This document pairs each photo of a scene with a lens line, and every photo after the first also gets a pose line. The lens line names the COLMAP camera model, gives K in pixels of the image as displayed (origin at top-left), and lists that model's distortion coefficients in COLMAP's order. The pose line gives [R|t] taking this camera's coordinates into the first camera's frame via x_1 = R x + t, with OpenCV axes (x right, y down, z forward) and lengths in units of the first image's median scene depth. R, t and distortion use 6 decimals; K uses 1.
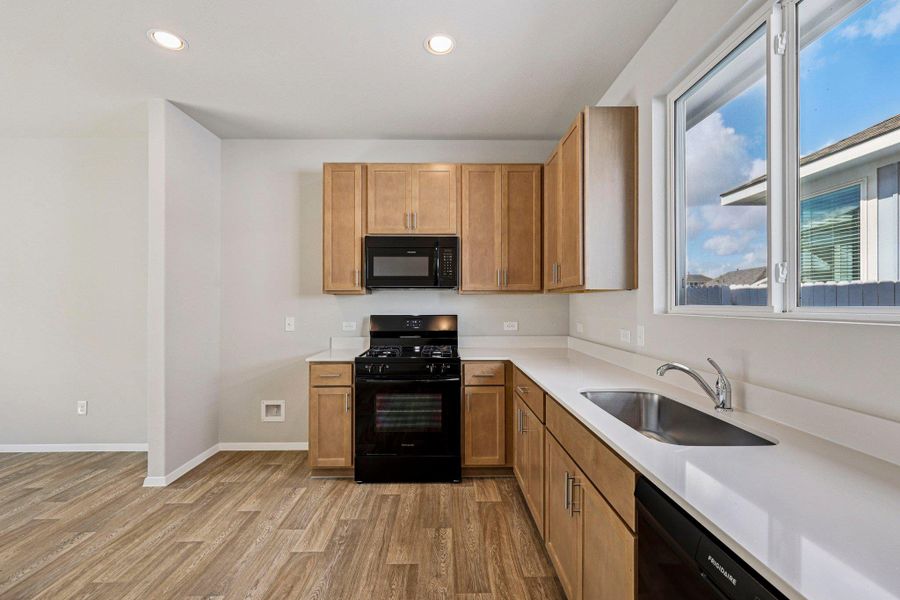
lens RADIAL K [[380.6, 0, 450.3], [0, 380.6, 304.0], [0, 0, 1]] dist [-0.000827, 0.001514]
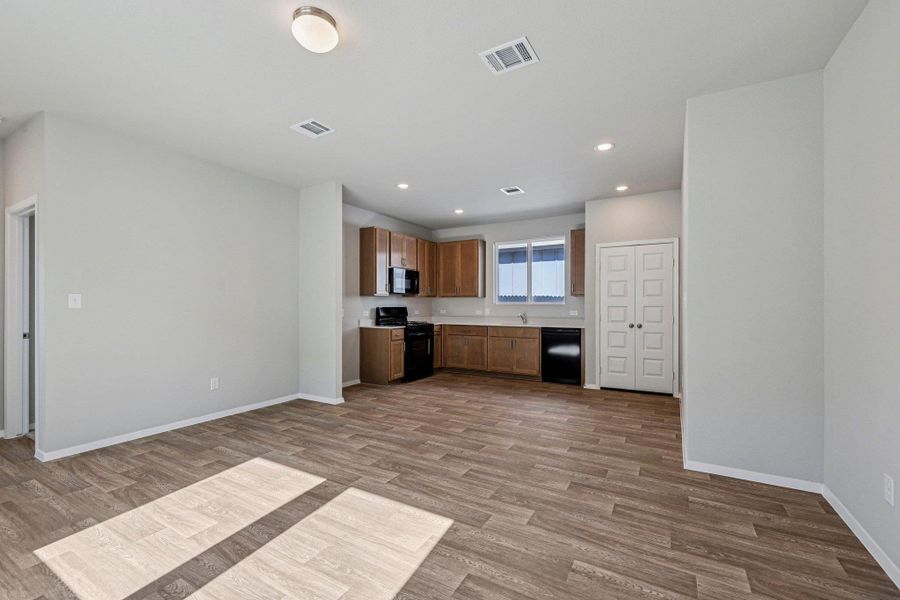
lens RADIAL K [[380.6, 0, 451.7], [0, 380.6, 306.5], [0, 0, 1]] dist [-0.000827, 0.001514]
pose [[0.512683, -0.001987, 0.858576, -1.961337], [0.000494, 0.999998, 0.002020, 0.026087], [-0.858578, -0.000611, 0.512683, -0.337400]]
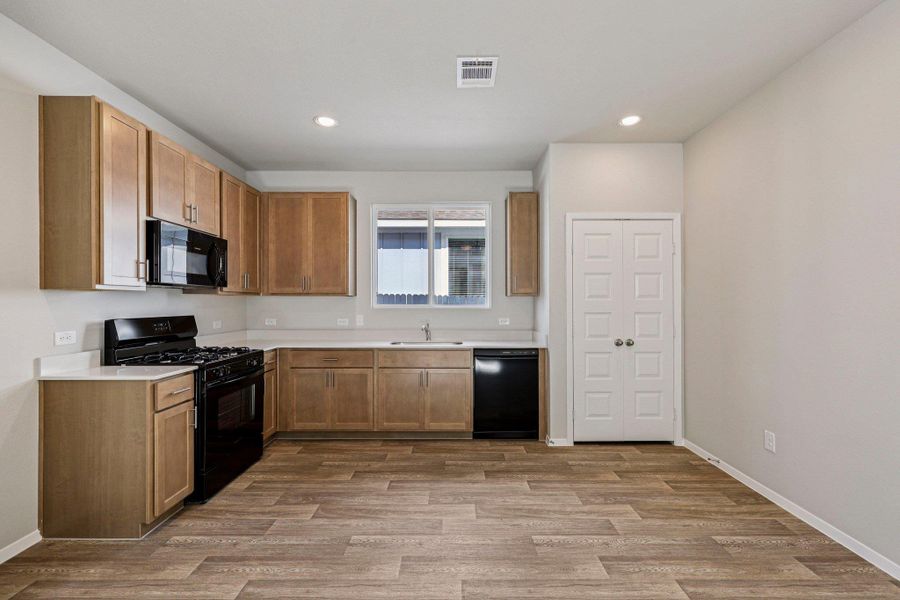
lens RADIAL K [[380.6, 0, 451.4], [0, 380.6, 302.2], [0, 0, 1]] dist [-0.000827, 0.001514]
pose [[0.021418, 0.003633, 0.999764, -1.110512], [0.001200, 0.999993, -0.003660, -0.000490], [-0.999770, 0.001279, 0.021414, 0.388054]]
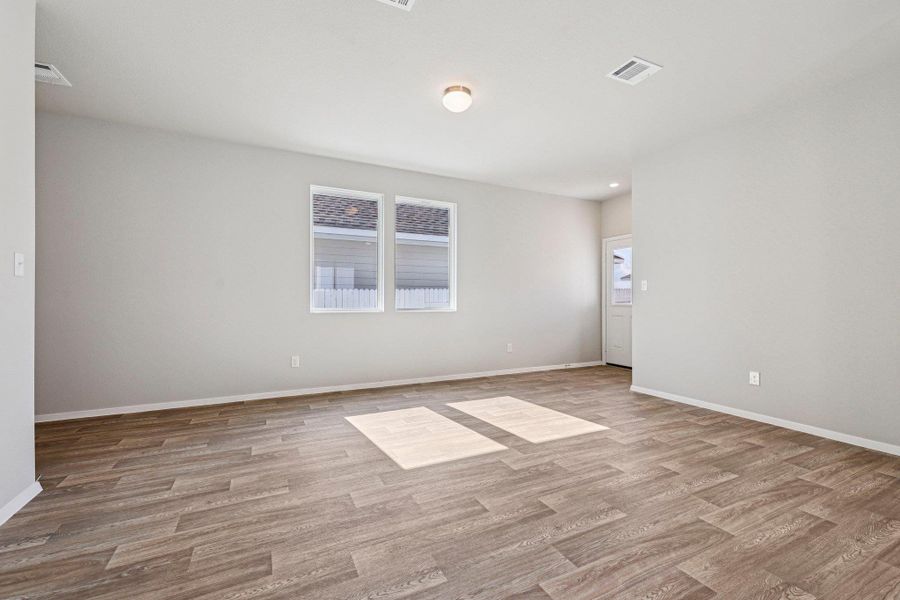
lens RADIAL K [[380.6, 0, 450.8], [0, 380.6, 304.2], [0, 0, 1]] dist [-0.000827, 0.001514]
pose [[0.427986, 0.004393, -0.903774, -0.472738], [-0.002286, 0.999990, 0.003779, 0.084009], [0.903782, 0.000448, 0.427992, -0.218146]]
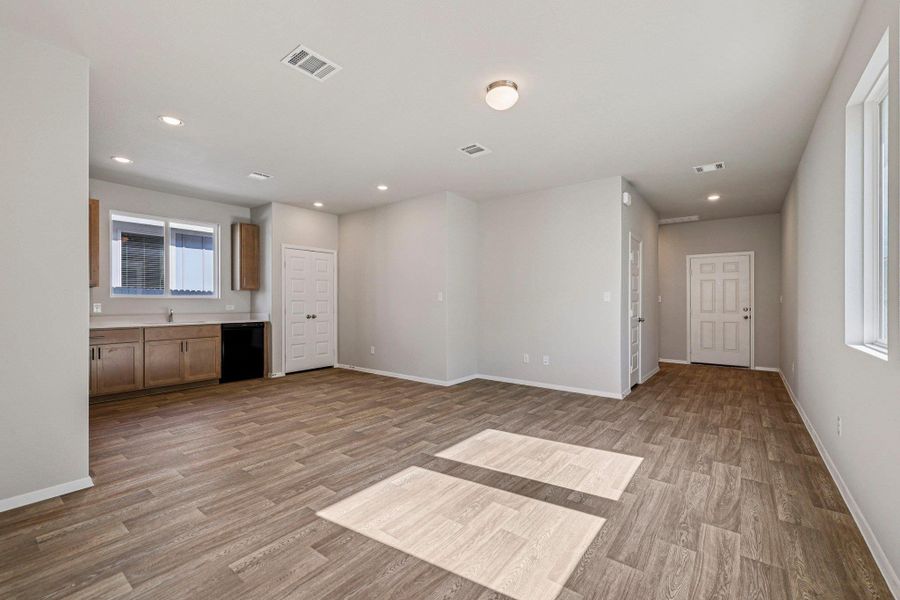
lens RADIAL K [[380.6, 0, 449.9], [0, 380.6, 304.8], [0, 0, 1]] dist [-0.000827, 0.001514]
pose [[-0.780231, -0.007019, 0.625452, -1.977106], [-0.001856, 0.999959, 0.008907, 0.033559], [-0.625489, 0.005788, -0.780212, 1.138095]]
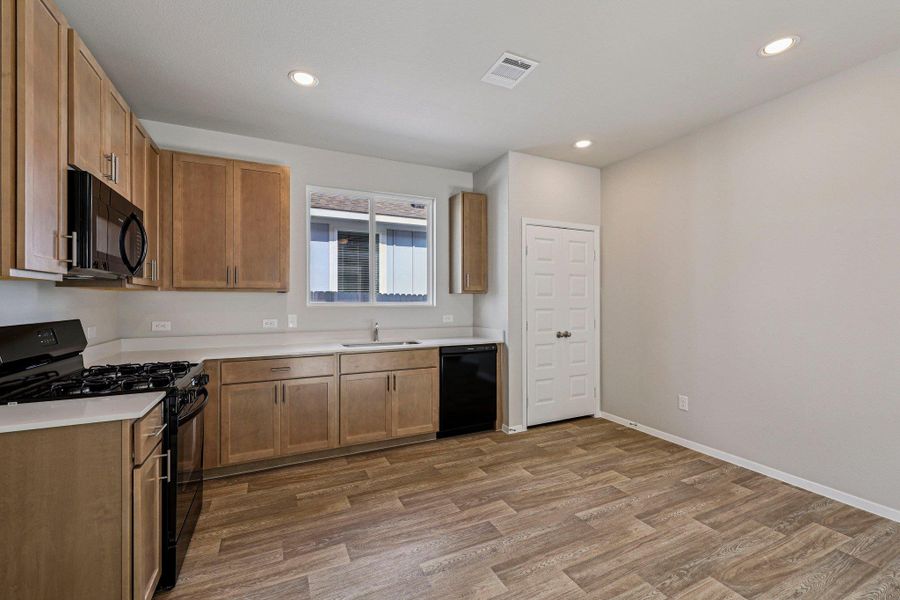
lens RADIAL K [[380.6, 0, 452.4], [0, 380.6, 300.2], [0, 0, 1]] dist [-0.000827, 0.001514]
pose [[-0.415321, 0.003179, 0.909669, -0.987644], [0.003212, 0.999993, -0.002028, -0.000002], [-0.909669, 0.002080, -0.415328, 0.825645]]
